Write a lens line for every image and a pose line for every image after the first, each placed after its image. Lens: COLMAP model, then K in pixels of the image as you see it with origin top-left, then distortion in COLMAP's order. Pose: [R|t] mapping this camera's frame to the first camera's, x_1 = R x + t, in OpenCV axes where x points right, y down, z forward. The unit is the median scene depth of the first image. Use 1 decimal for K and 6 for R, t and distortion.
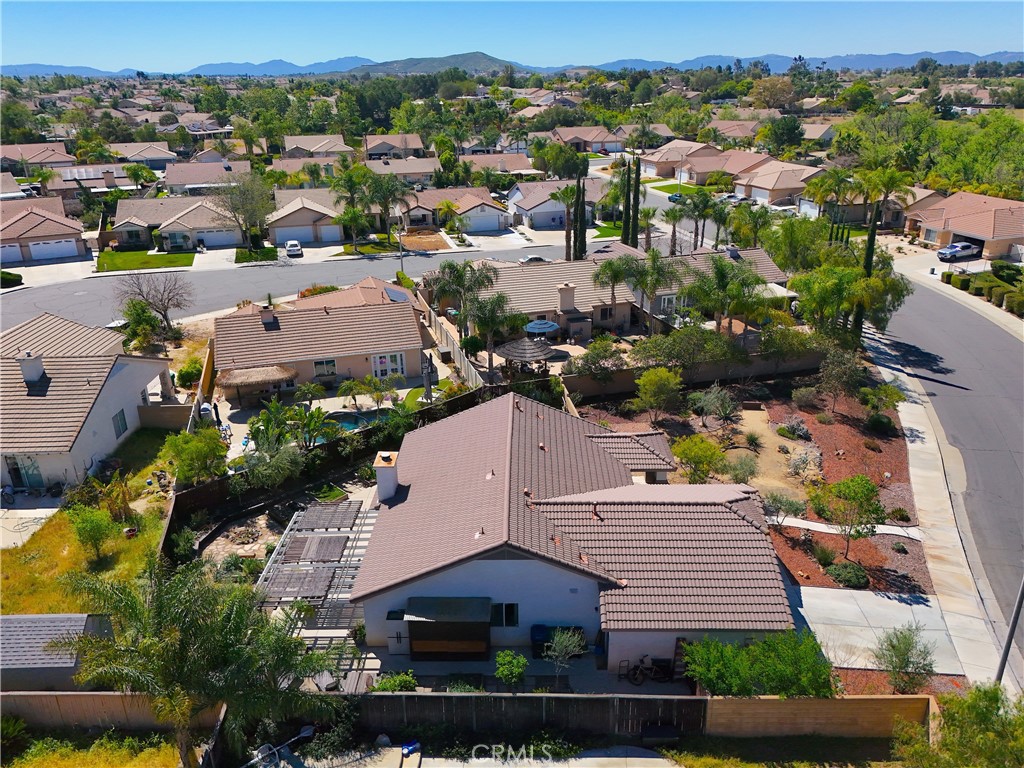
lens RADIAL K [[755.1, 0, 512.0], [0, 755.1, 384.0], [0, 0, 1]] dist [0.027636, -0.004147]
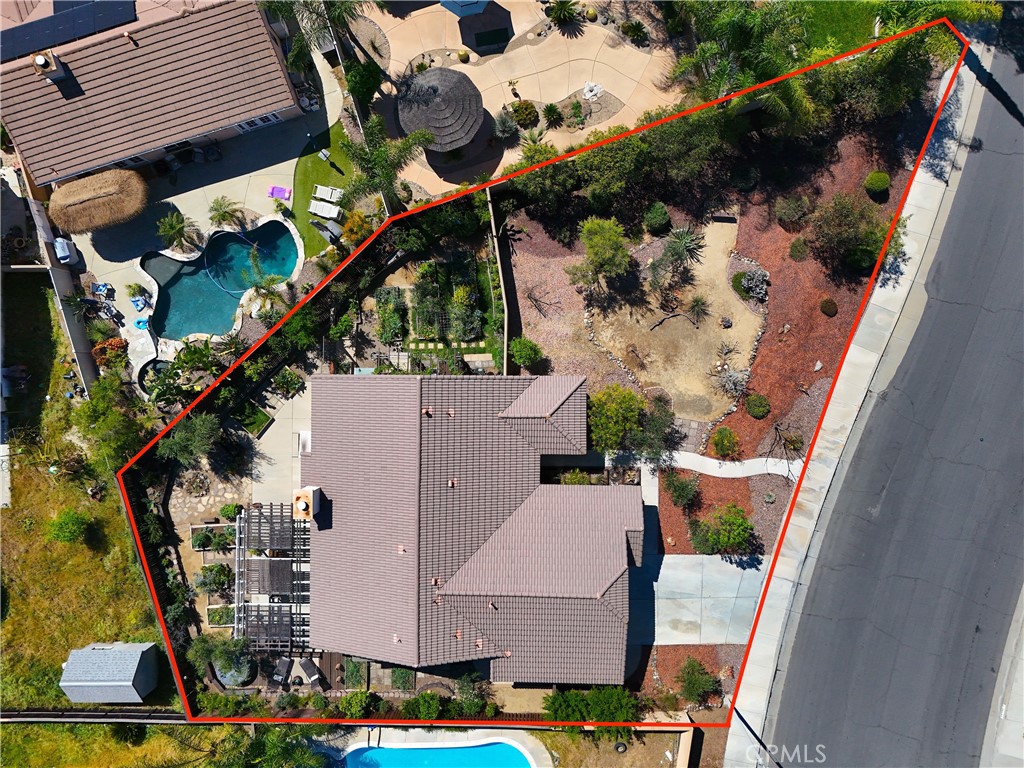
lens RADIAL K [[755.1, 0, 512.0], [0, 755.1, 384.0], [0, 0, 1]] dist [0.027636, -0.004147]
pose [[0.999756, -0.011216, -0.019016, 0.119576], [0.021844, 0.377926, 0.925578, -0.757008], [-0.003195, -0.925768, 0.378079, 0.602401]]
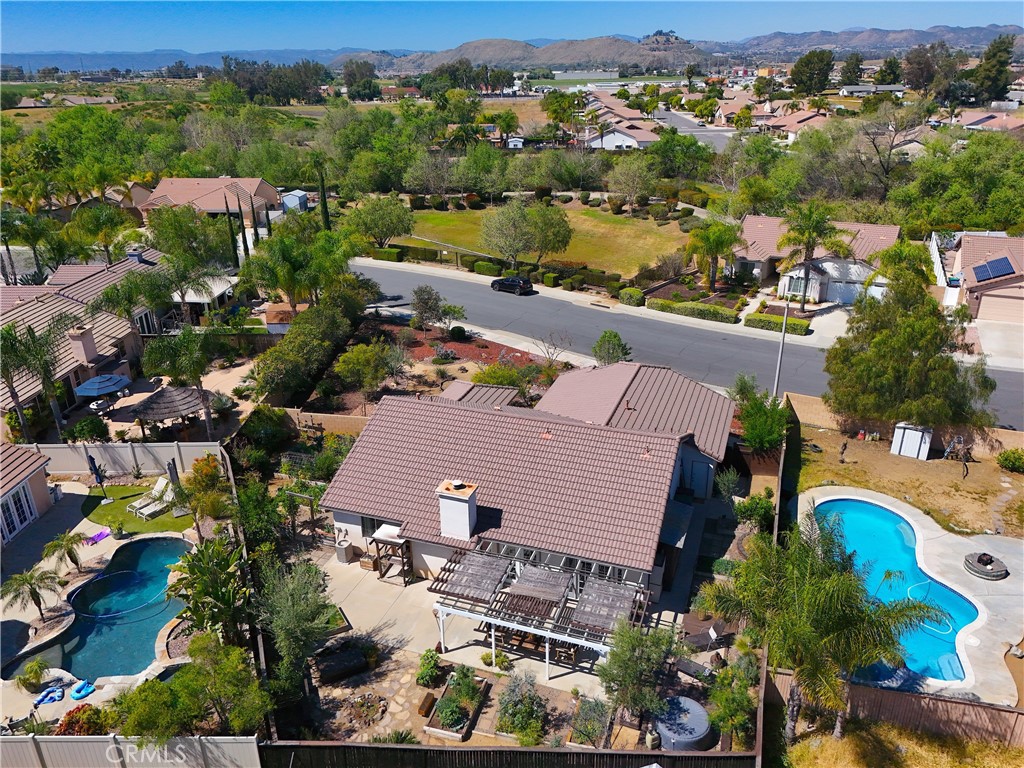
lens RADIAL K [[755.1, 0, 512.0], [0, 755.1, 384.0], [0, 0, 1]] dist [0.027636, -0.004147]
pose [[0.326392, -0.356611, 0.875384, -0.671870], [0.367806, 0.901030, 0.229920, -0.139387], [-0.870740, 0.246927, 0.425252, 0.451191]]
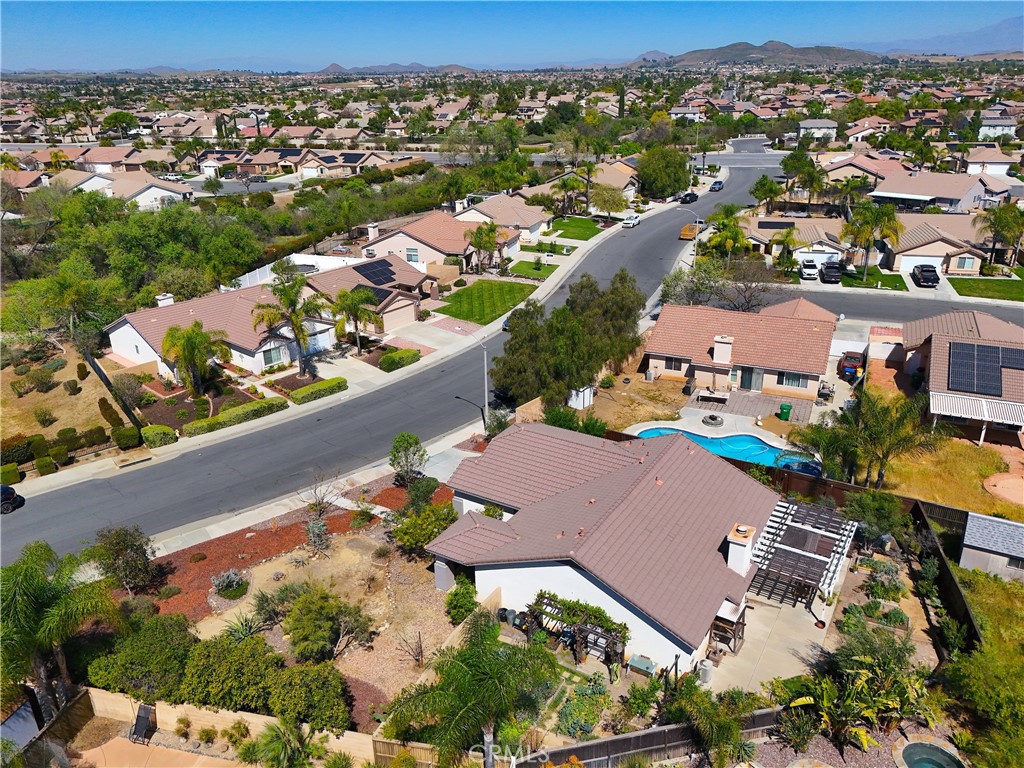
lens RADIAL K [[755.1, 0, 512.0], [0, 755.1, 384.0], [0, 0, 1]] dist [0.027636, -0.004147]
pose [[-0.859865, -0.165747, 0.482866, -0.286551], [0.215492, 0.739603, 0.637613, -0.614558], [-0.462812, 0.652315, -0.600242, 1.299834]]
